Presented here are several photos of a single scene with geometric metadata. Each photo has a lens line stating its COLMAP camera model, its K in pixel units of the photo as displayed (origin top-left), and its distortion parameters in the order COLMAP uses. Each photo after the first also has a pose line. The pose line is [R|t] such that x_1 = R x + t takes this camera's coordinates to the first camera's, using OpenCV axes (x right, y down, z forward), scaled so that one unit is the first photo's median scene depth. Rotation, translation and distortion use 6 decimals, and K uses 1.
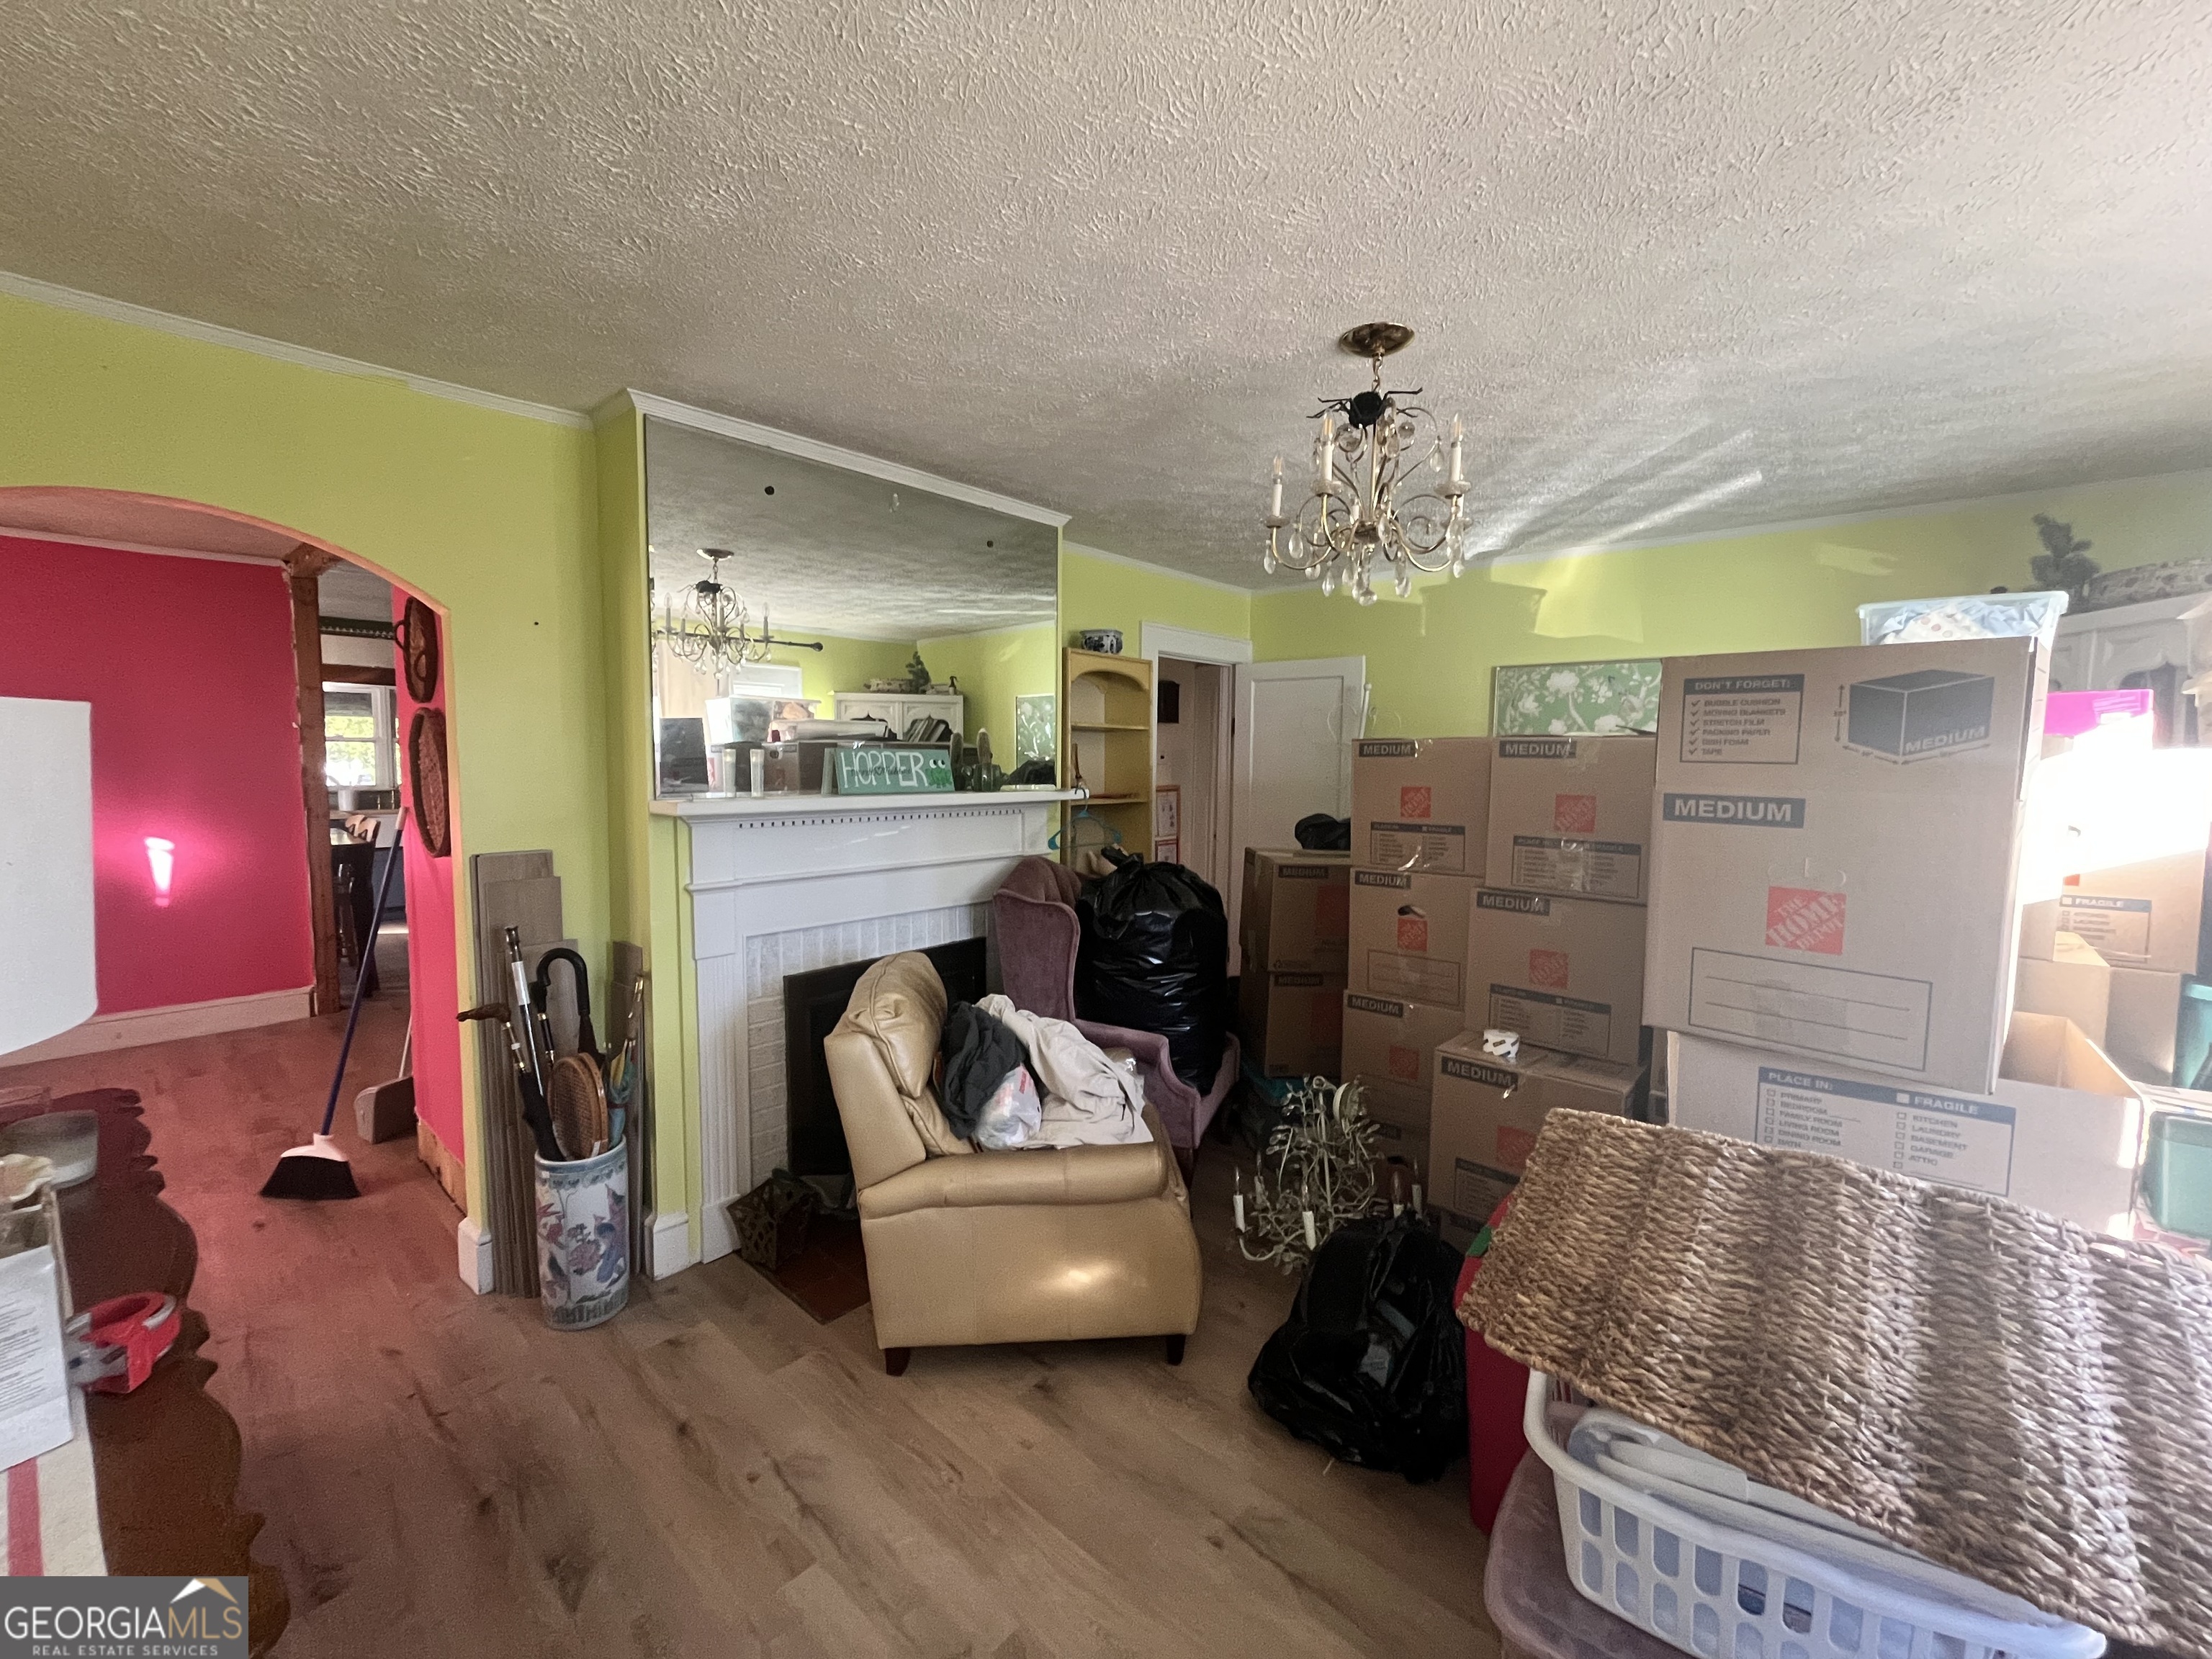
lens RADIAL K [[889.3, 0, 1106.0], [0, 889.3, 829.5], [0, 0, 1]] dist [-0.000606, 0.000313]
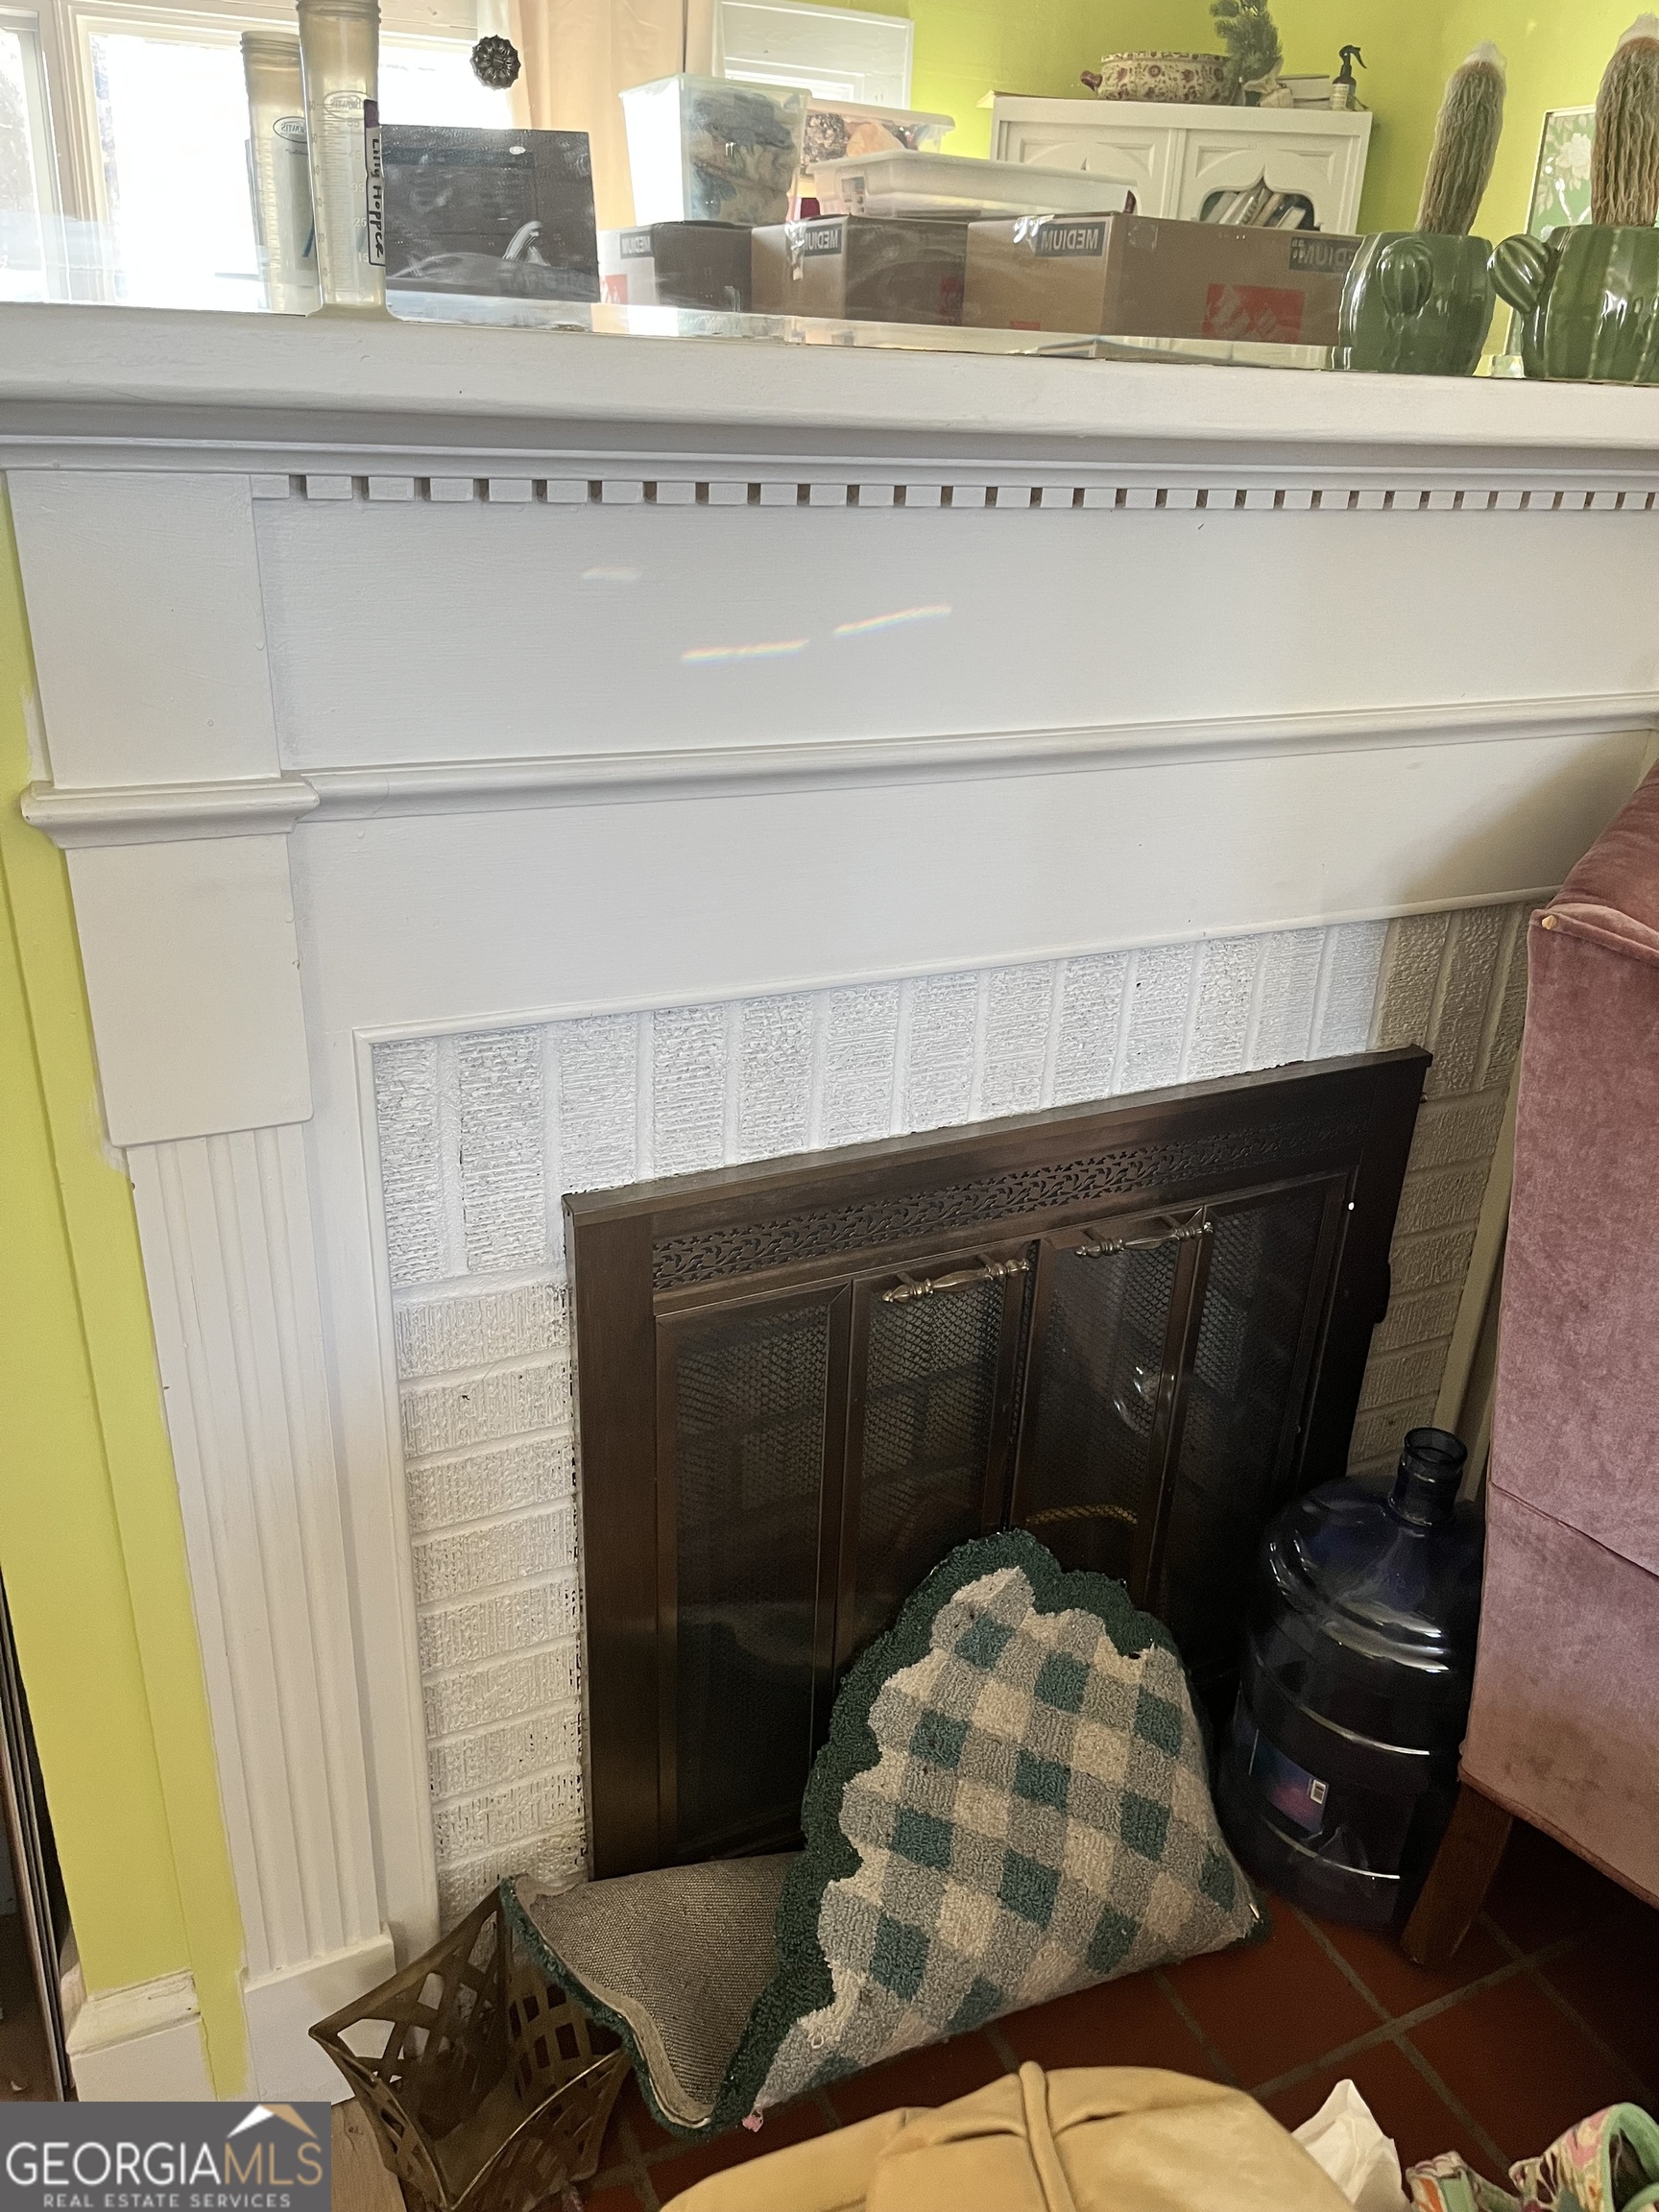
lens RADIAL K [[1660.7, 0, 883.6], [0, 1660.7, 1108.5], [0, 0, 1]] dist [0.064091, -0.087379]
pose [[0.931470, 0.184075, -0.313815, -0.081259], [-0.071742, 0.938557, 0.337586, -0.004080], [0.356674, -0.291937, 0.887444, 0.342164]]
